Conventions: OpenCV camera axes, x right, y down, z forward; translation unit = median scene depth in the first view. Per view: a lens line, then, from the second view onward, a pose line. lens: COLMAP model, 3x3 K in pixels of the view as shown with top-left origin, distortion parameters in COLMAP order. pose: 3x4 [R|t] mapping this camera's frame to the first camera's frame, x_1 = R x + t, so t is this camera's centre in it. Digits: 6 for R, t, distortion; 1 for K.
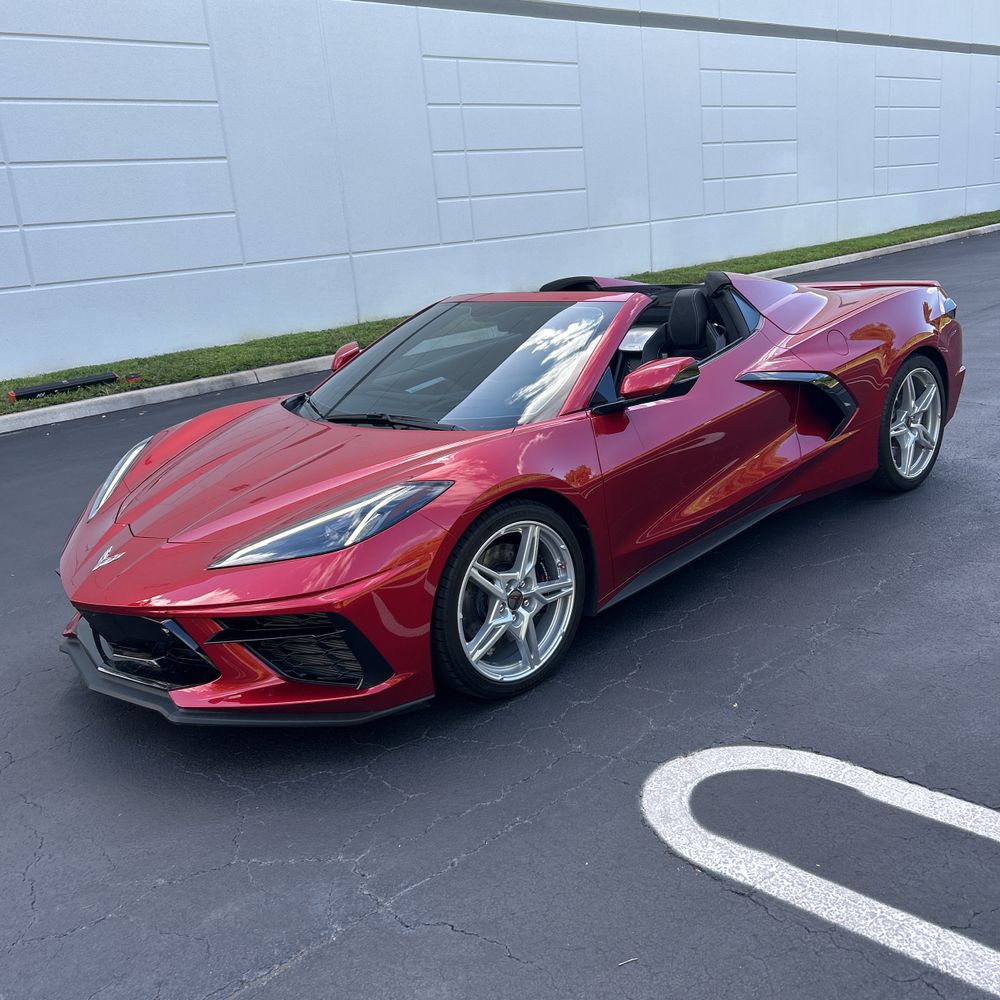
lens RADIAL K [[991.1, 0, 531.5], [0, 991.1, 522.6], [0, 0, 1]] dist [-0.018438, -0.008484]
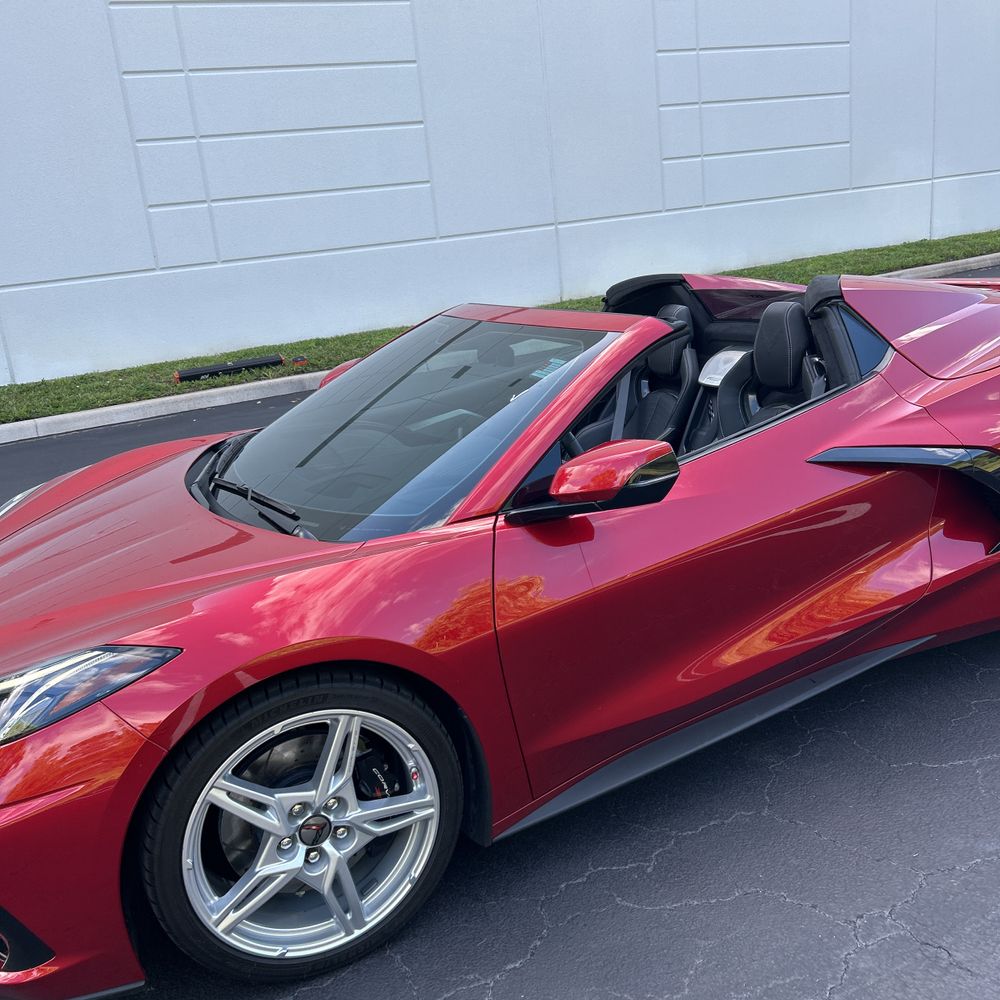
lens RADIAL K [[1010.7, 0, 499.2], [0, 1010.7, 504.7], [0, 0, 1]] dist [-0.003567, -0.024395]
pose [[0.950071, 0.071614, -0.303705, 0.245798], [-0.066994, 0.997424, 0.025618, -0.135969], [0.304757, -0.003993, 0.952422, 0.390734]]
